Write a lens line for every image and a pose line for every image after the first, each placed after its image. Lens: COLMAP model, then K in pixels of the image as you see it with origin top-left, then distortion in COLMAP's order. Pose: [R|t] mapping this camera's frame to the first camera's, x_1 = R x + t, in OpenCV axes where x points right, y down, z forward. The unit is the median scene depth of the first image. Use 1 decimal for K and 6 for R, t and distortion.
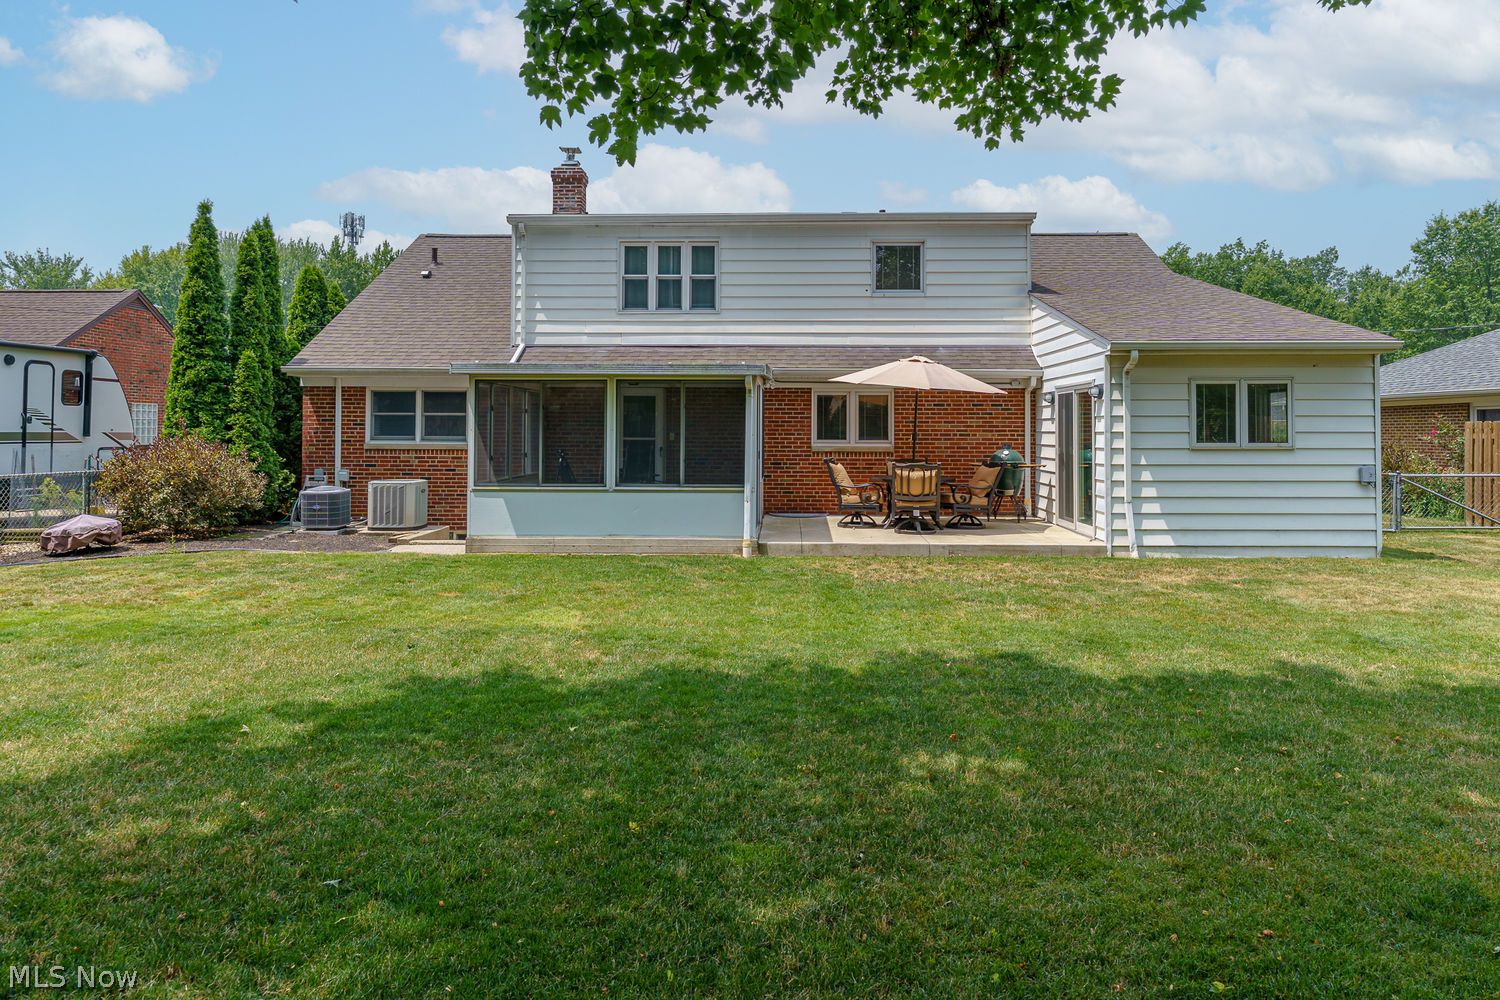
lens RADIAL K [[973.4, 0, 784.5], [0, 973.4, 416.6], [0, 0, 1]] dist [0.001811, 0.000395]
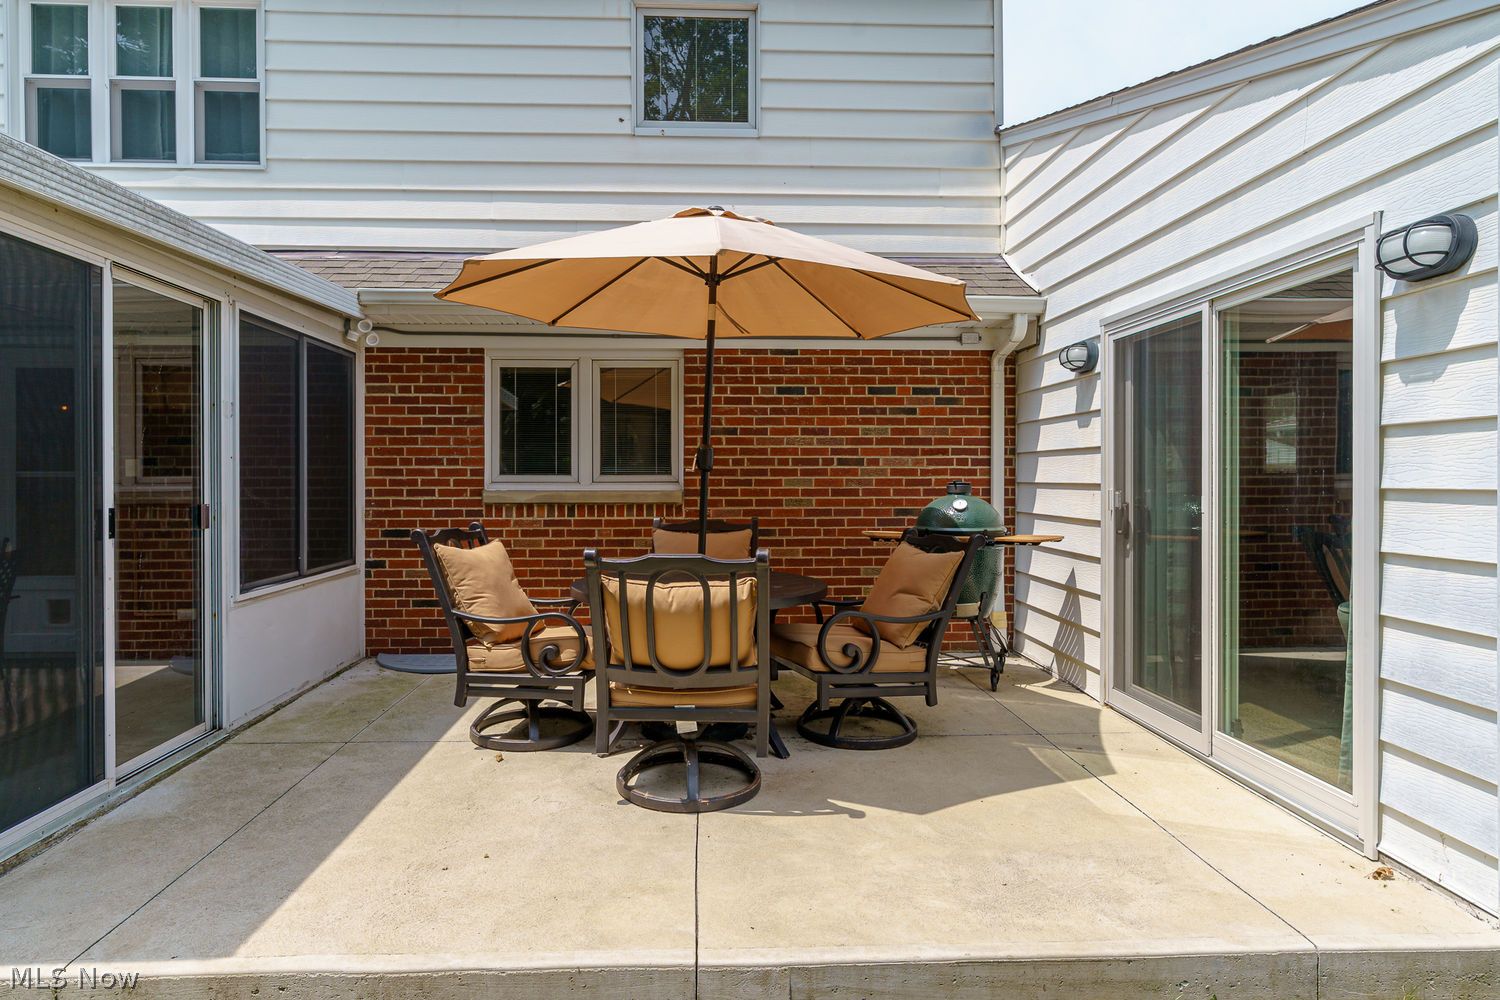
lens RADIAL K [[862.5, 0, 750.0], [0, 862.5, 500.0], [0, 0, 1]] dist [-0.002196, -0.001014]
pose [[0.997082, -0.006496, 0.076056, 0.120342], [0.003318, 0.999119, 0.041832, 0.020984], [-0.076261, -0.041458, 0.996226, 0.671342]]
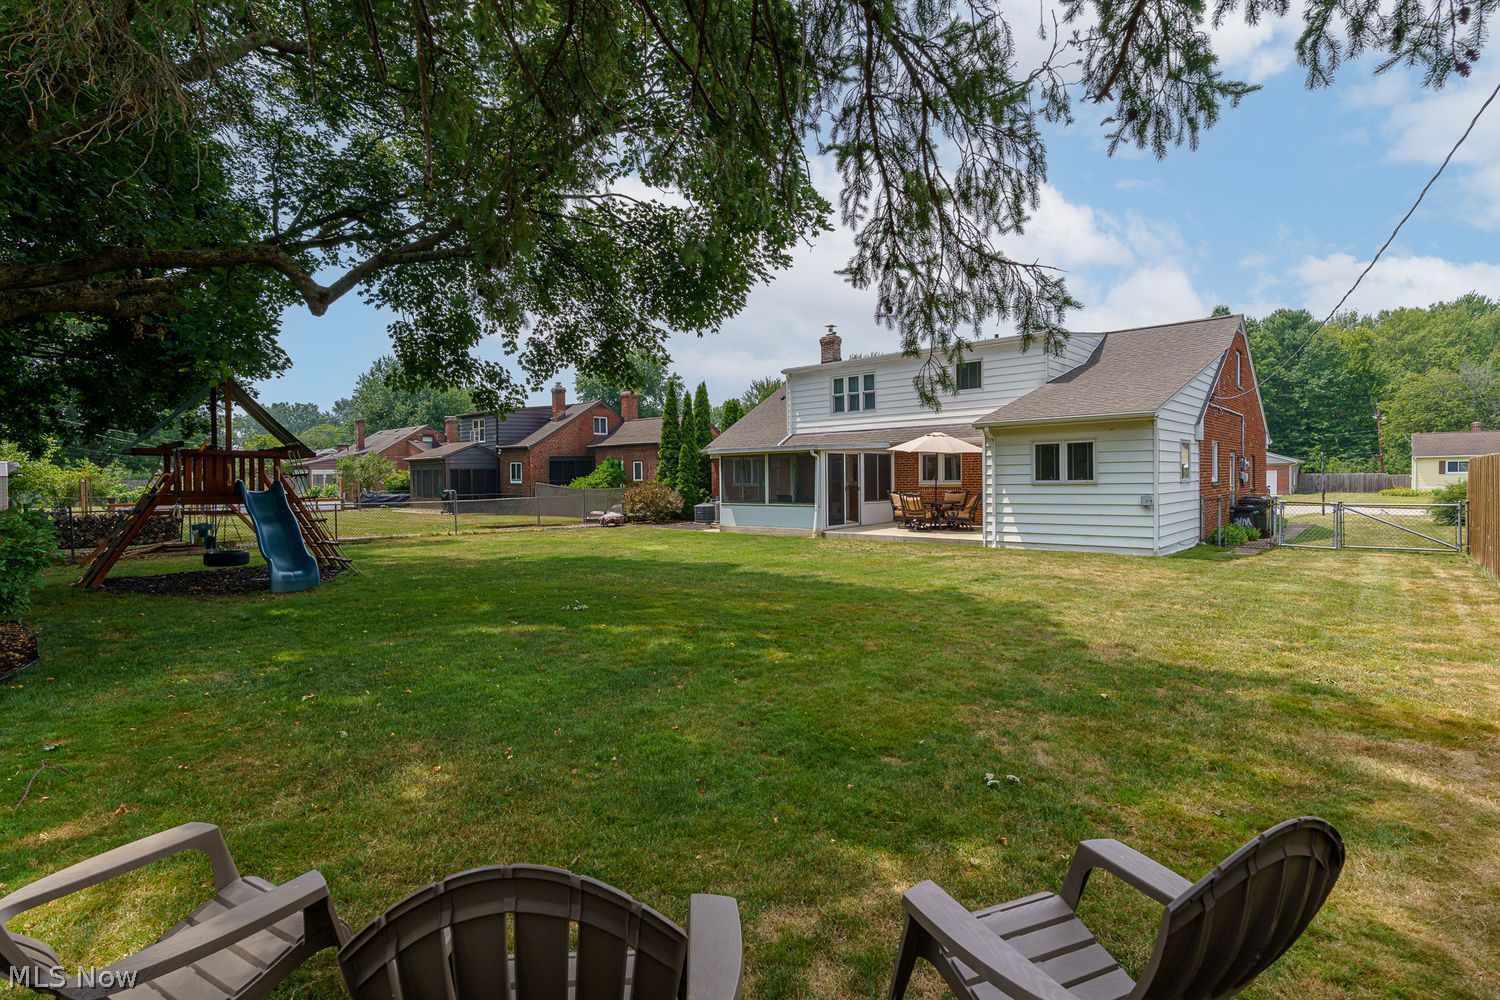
lens RADIAL K [[711.2, 0, 750.0], [0, 711.2, 500.0], [0, 0, 1]] dist [-0.003218, 0.001088]
pose [[0.755682, 0.005869, -0.654912, 0.687111], [0.029573, 0.998634, 0.043073, -0.005075], [0.654270, -0.051917, 0.754477, -0.182713]]
